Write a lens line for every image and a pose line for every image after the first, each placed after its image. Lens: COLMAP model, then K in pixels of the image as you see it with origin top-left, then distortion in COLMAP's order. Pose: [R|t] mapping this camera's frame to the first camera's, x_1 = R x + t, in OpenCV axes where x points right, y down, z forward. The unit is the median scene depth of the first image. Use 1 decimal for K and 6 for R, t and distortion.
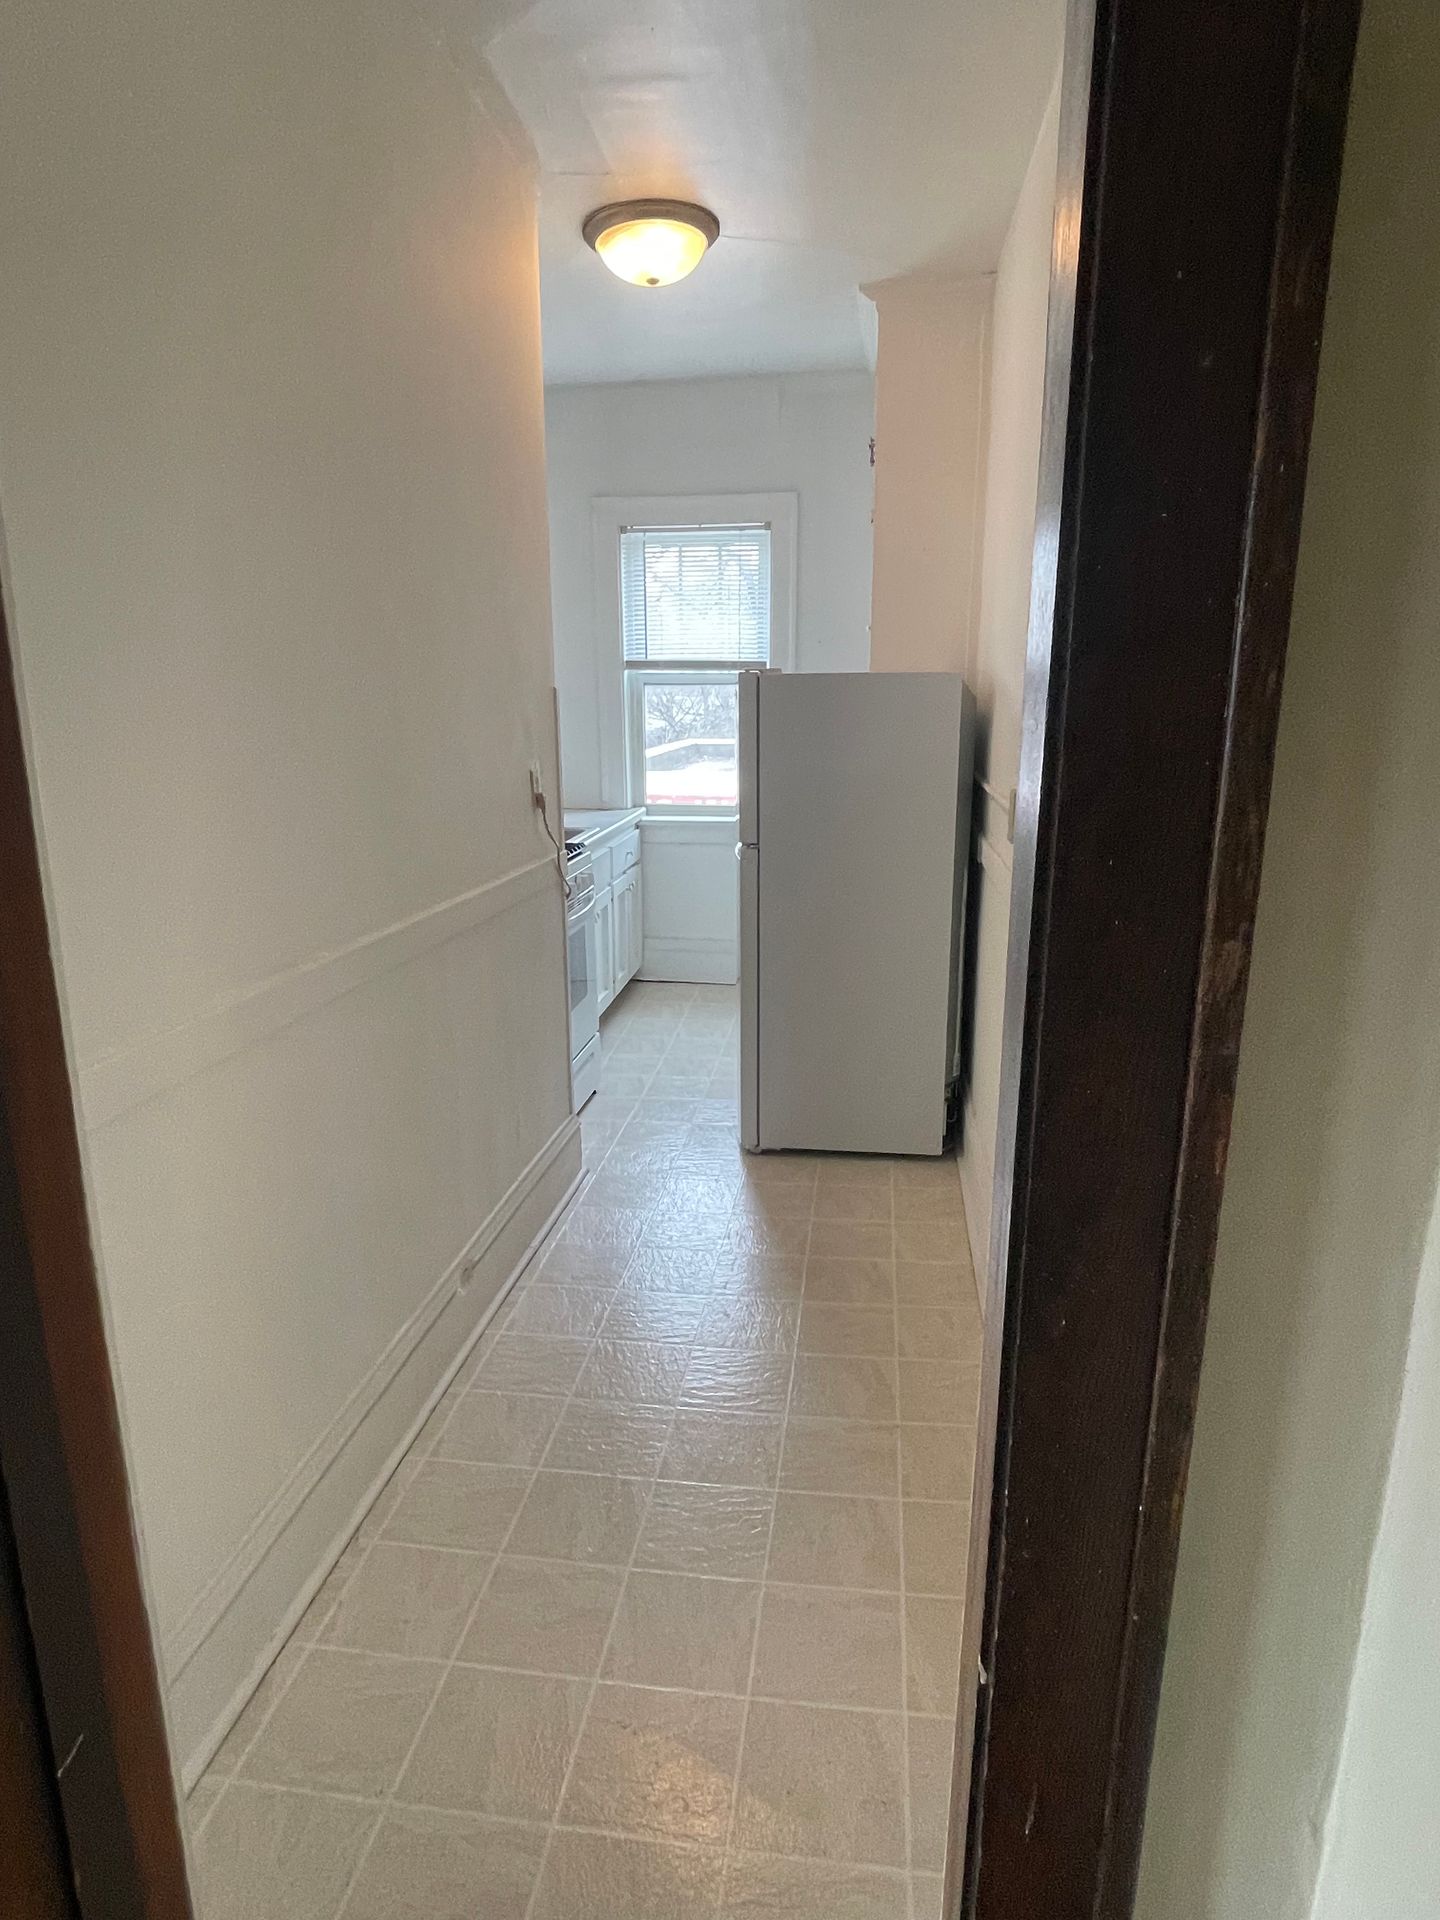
lens RADIAL K [[1117.8, 0, 720.0], [0, 1117.8, 960.0], [0, 0, 1]] dist [-0.000800, -0.000050]
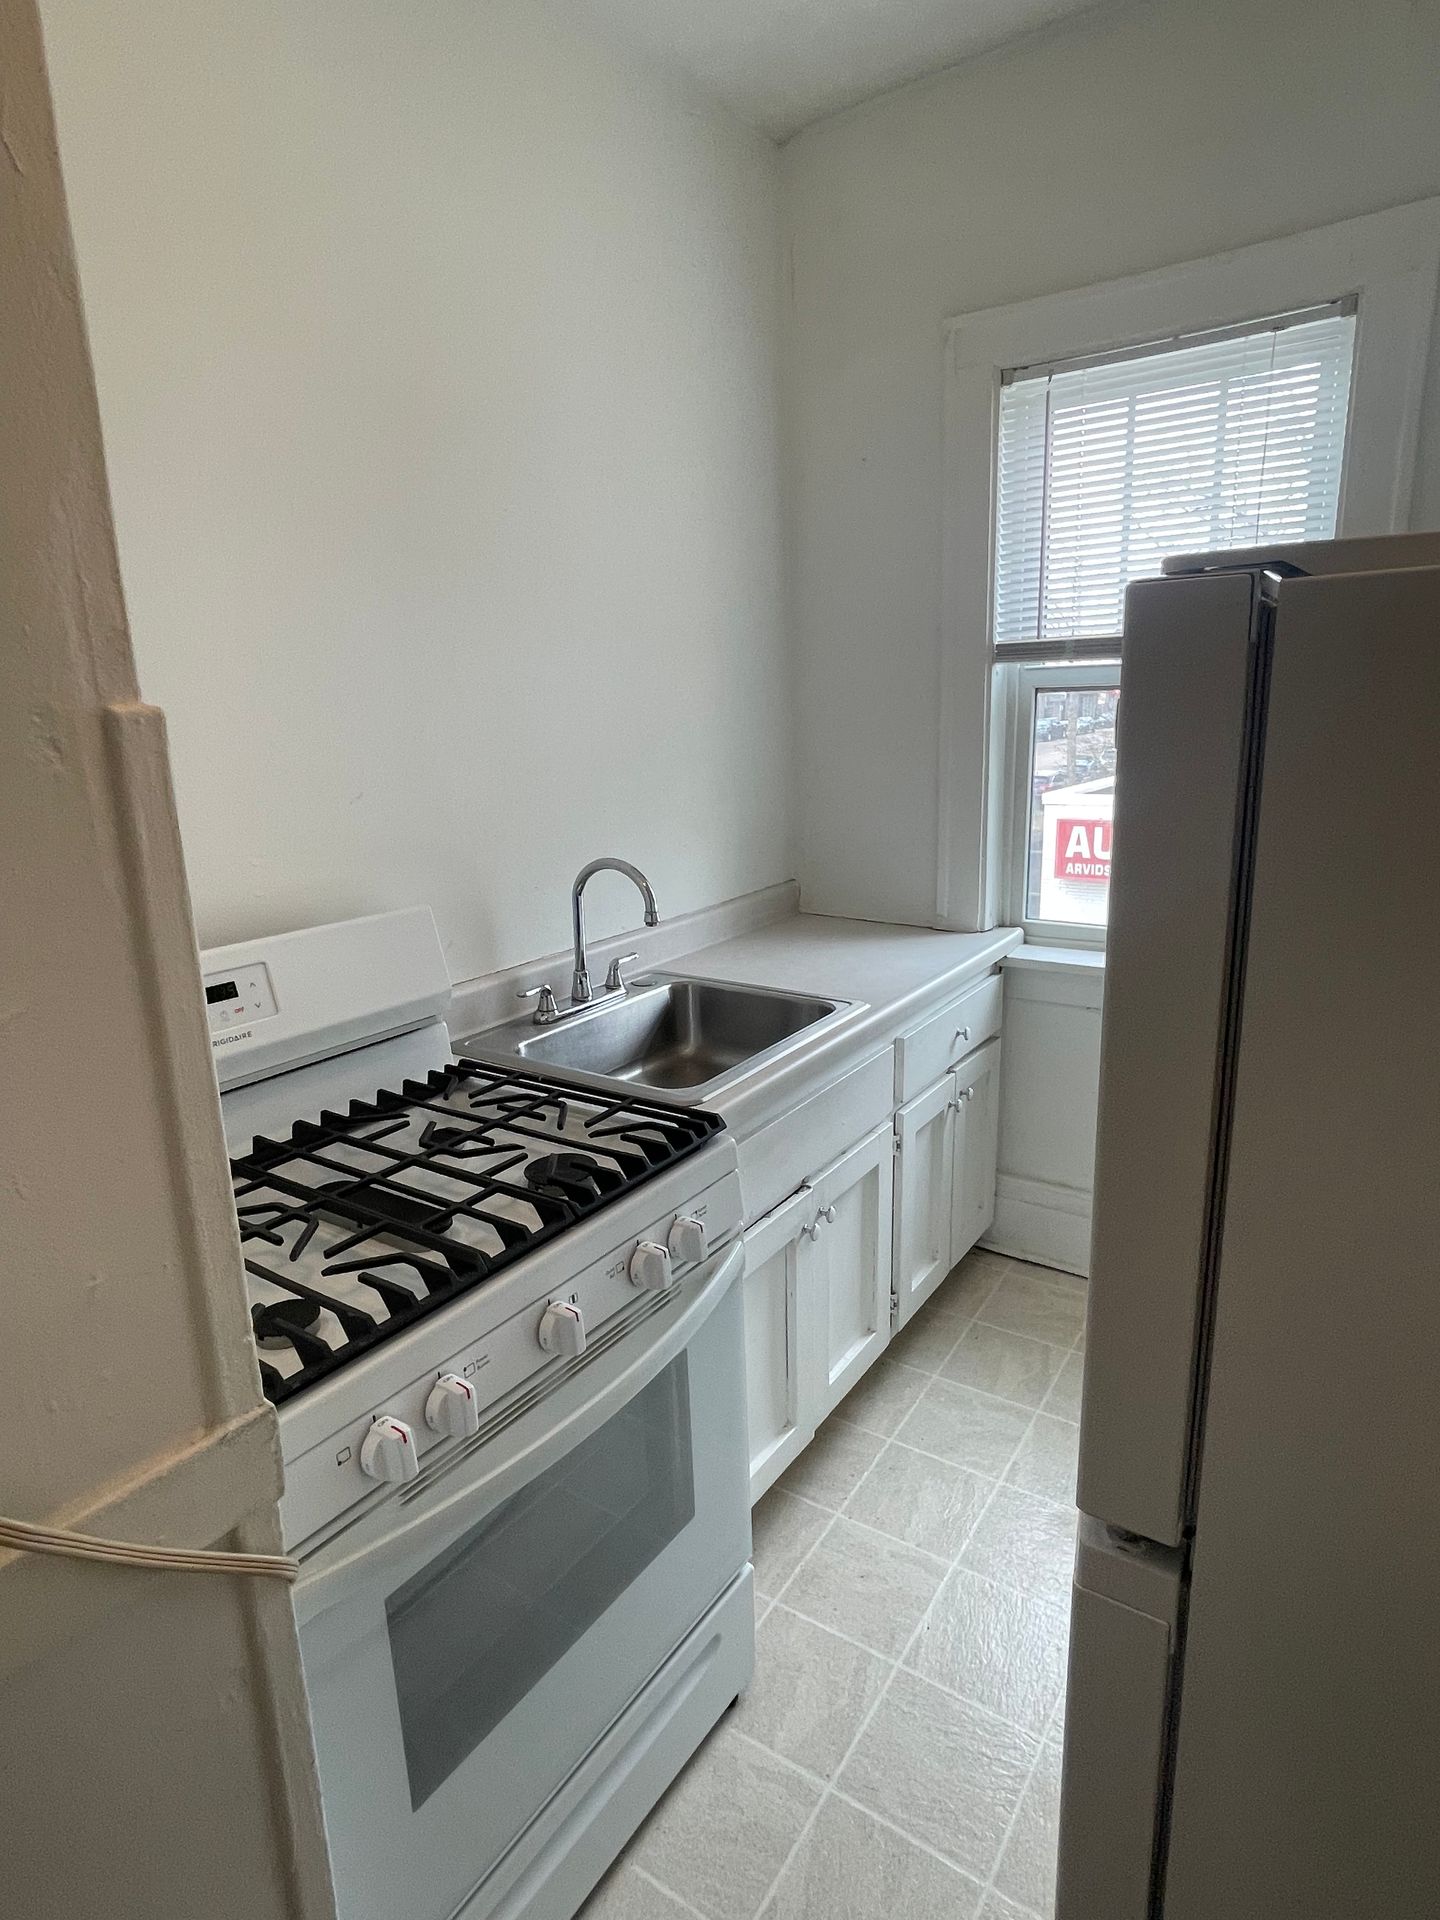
lens RADIAL K [[1076.9, 0, 720.0], [0, 1076.9, 960.0], [0, 0, 1]] dist [0.028492, 0.000132]
pose [[0.894163, 0.073516, -0.441665, 0.030875], [-0.072599, 0.997180, 0.019005, -0.125080], [0.441817, 0.015071, 0.896979, 0.503897]]
